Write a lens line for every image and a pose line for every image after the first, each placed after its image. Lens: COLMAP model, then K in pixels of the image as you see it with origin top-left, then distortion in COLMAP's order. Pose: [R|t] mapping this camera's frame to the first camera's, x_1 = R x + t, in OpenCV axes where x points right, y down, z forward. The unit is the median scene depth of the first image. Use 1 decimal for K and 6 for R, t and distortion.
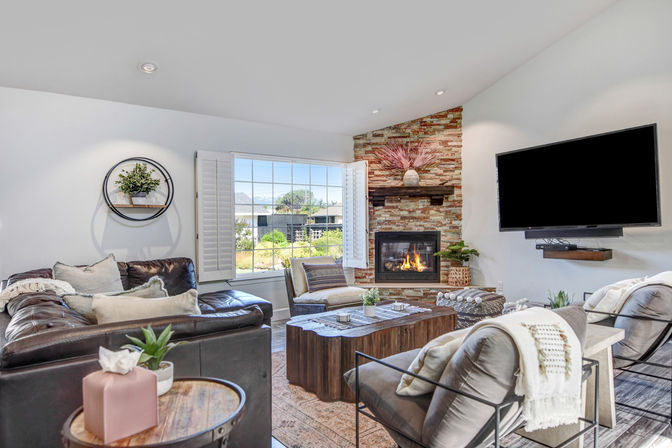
lens RADIAL K [[423.0, 0, 332.1], [0, 423.0, 234.7], [0, 0, 1]] dist [0.002717, -0.005418]
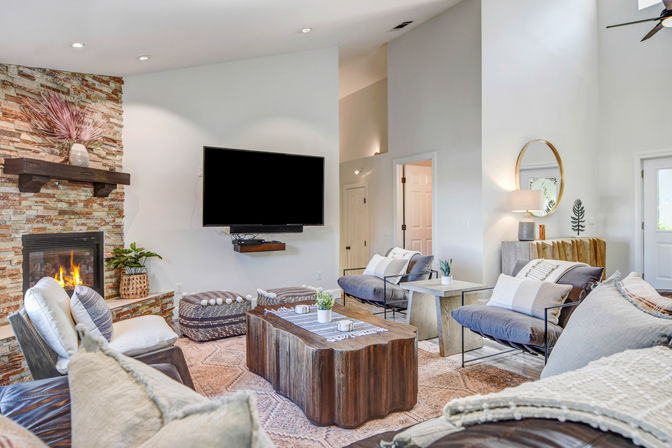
lens RADIAL K [[423.0, 0, 334.8], [0, 423.0, 229.3], [0, 0, 1]] dist [0.002717, -0.005418]
pose [[0.103201, -0.009381, 0.994616, -0.457434], [0.028613, 0.999570, 0.006459, -0.005487], [-0.994249, 0.027792, 0.103425, 0.509229]]
